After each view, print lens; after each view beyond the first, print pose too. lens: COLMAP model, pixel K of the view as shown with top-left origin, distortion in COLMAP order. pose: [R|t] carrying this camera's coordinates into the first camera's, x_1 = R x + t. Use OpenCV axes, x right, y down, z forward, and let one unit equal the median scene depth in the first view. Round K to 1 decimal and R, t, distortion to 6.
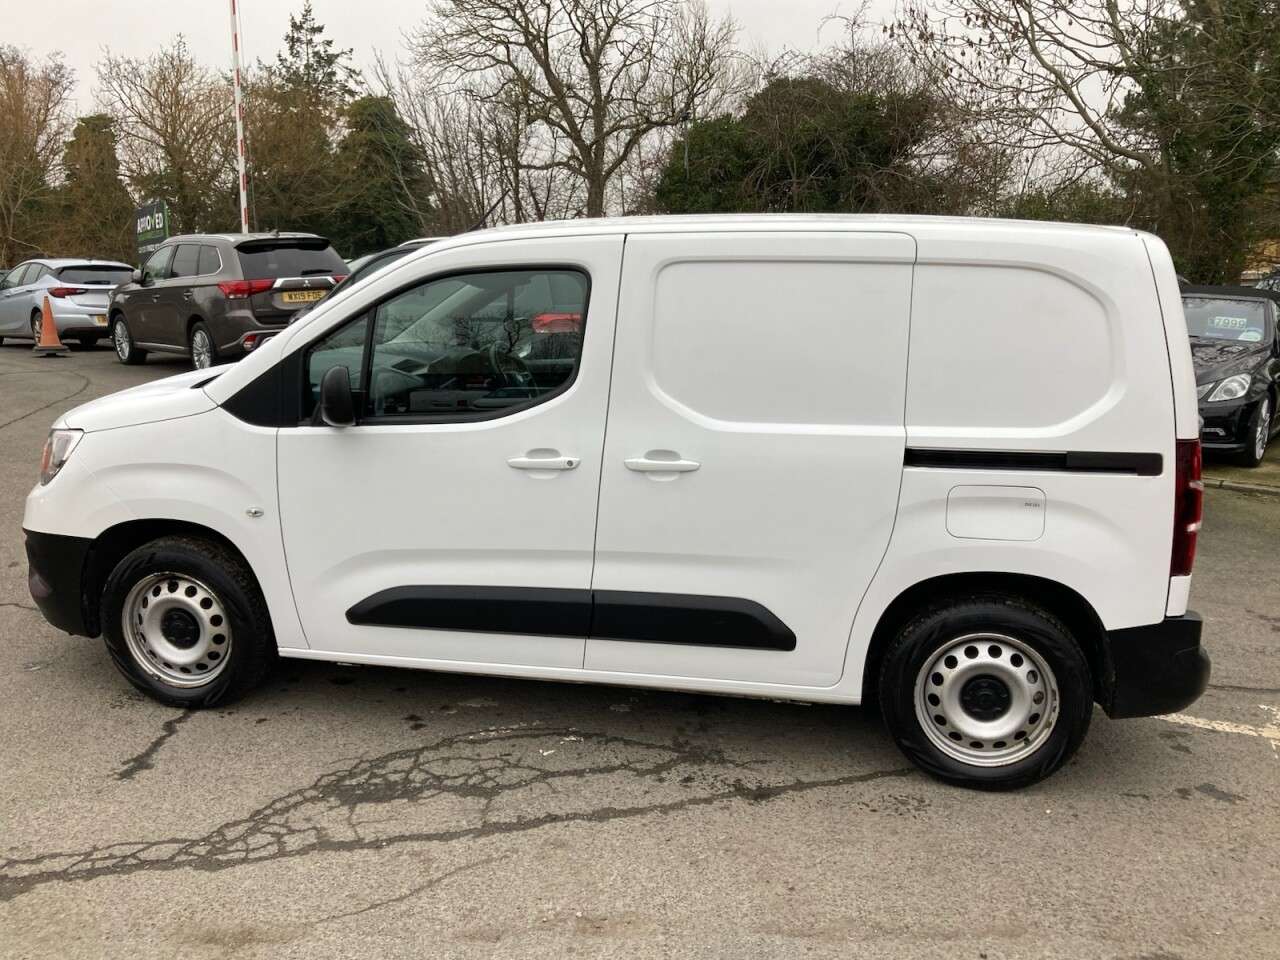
lens RADIAL K [[1089.0, 0, 668.1], [0, 1089.0, 481.8], [0, 0, 1]] dist [-0.001637, 0.004183]
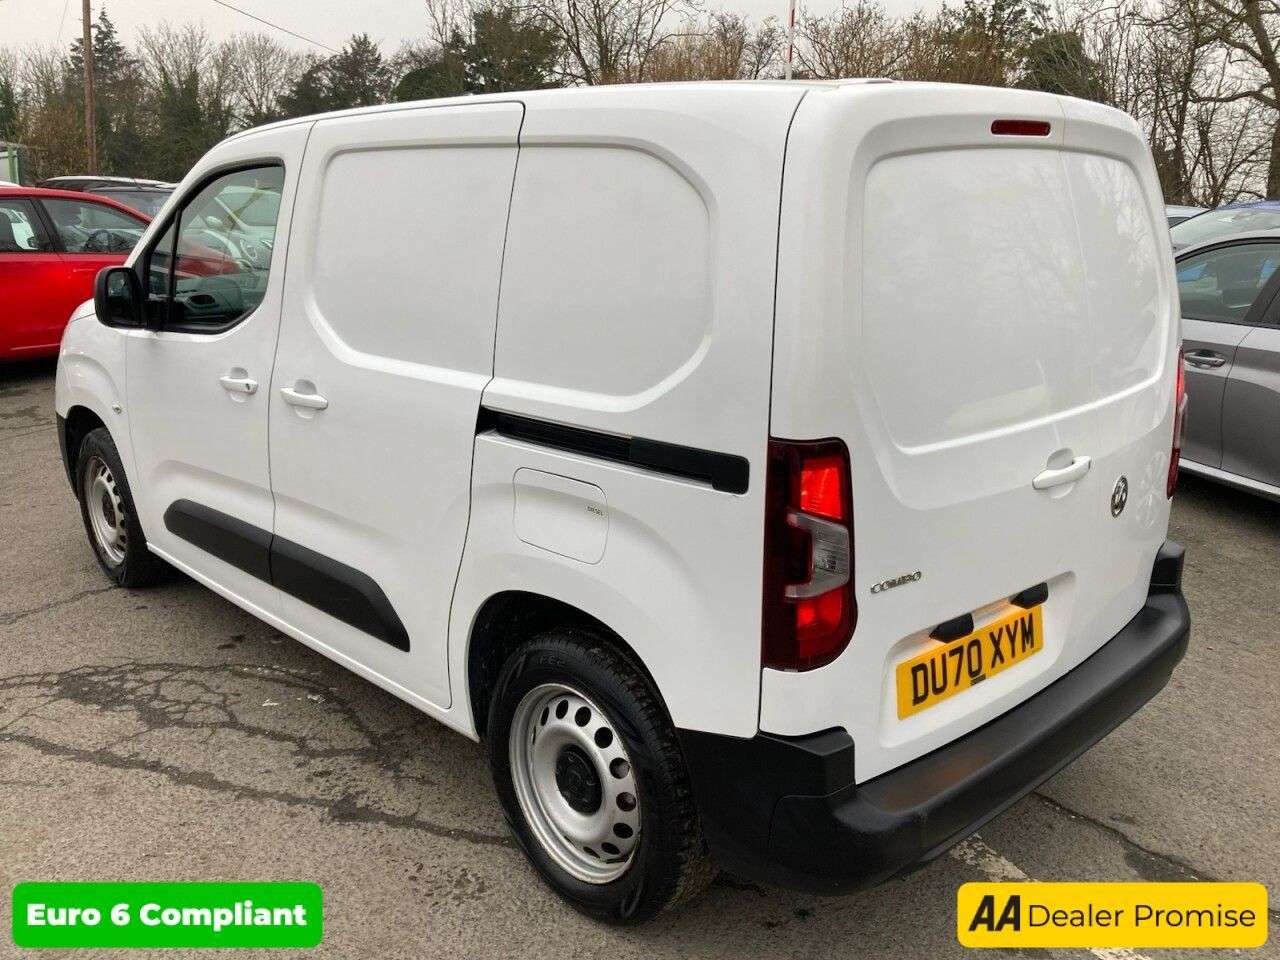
lens RADIAL K [[1121.8, 0, 655.6], [0, 1121.8, 469.7], [0, 0, 1]] dist [-0.042884, 0.098826]
pose [[0.813027, 0.135912, -0.566141, 0.695548], [-0.121368, 0.990574, 0.063509, -0.047734], [0.569436, 0.017077, 0.821858, 0.431848]]
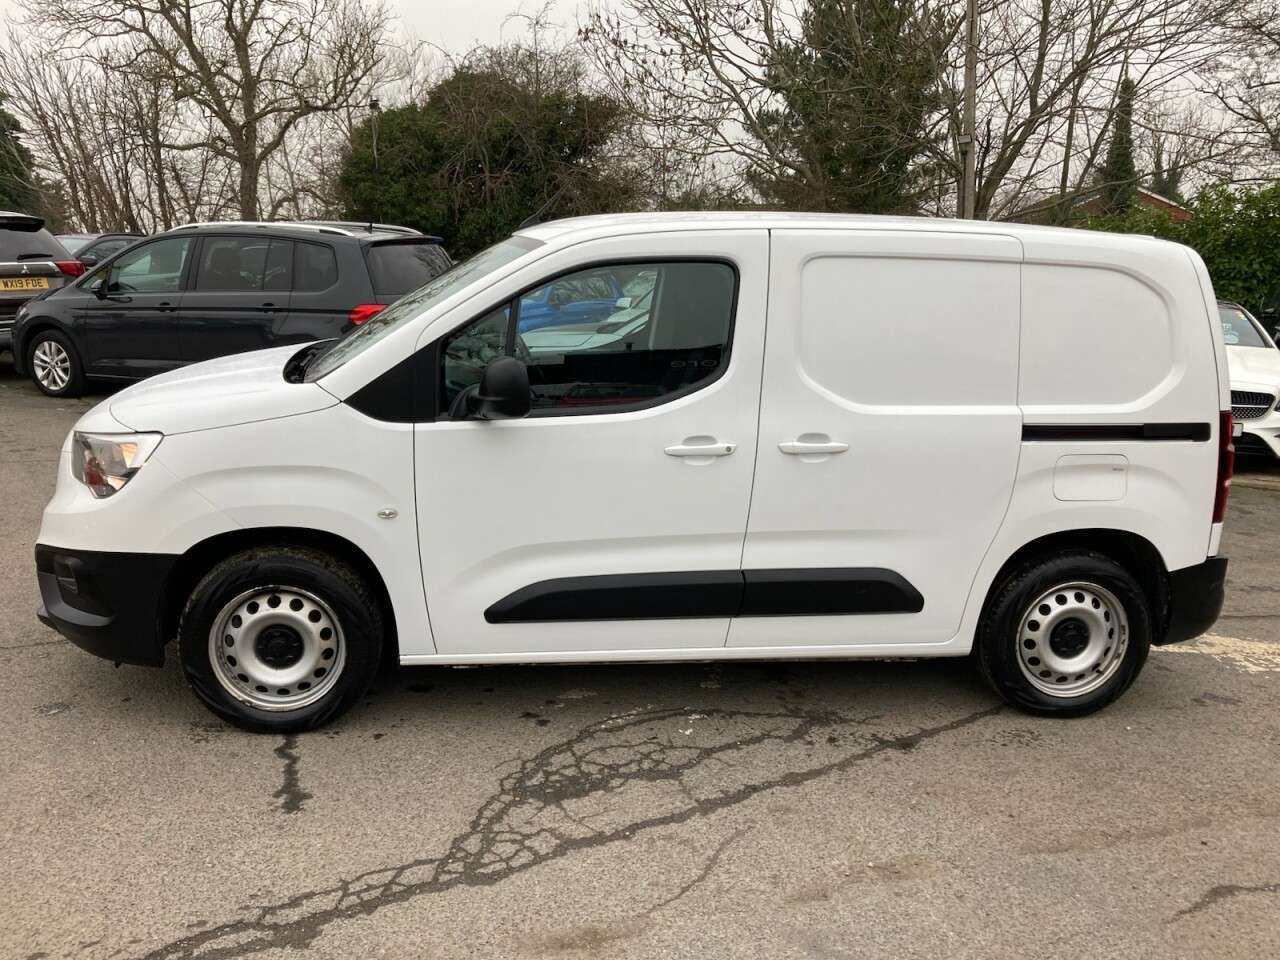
lens RADIAL K [[1076.2, 0, 651.5], [0, 1076.2, 483.4], [0, 0, 1]] dist [0.007498, 0.003650]
pose [[0.948311, -0.044992, 0.314137, -0.477922], [0.042493, 0.998987, 0.014800, -0.002537], [-0.314485, -0.000686, 0.949262, 0.047137]]
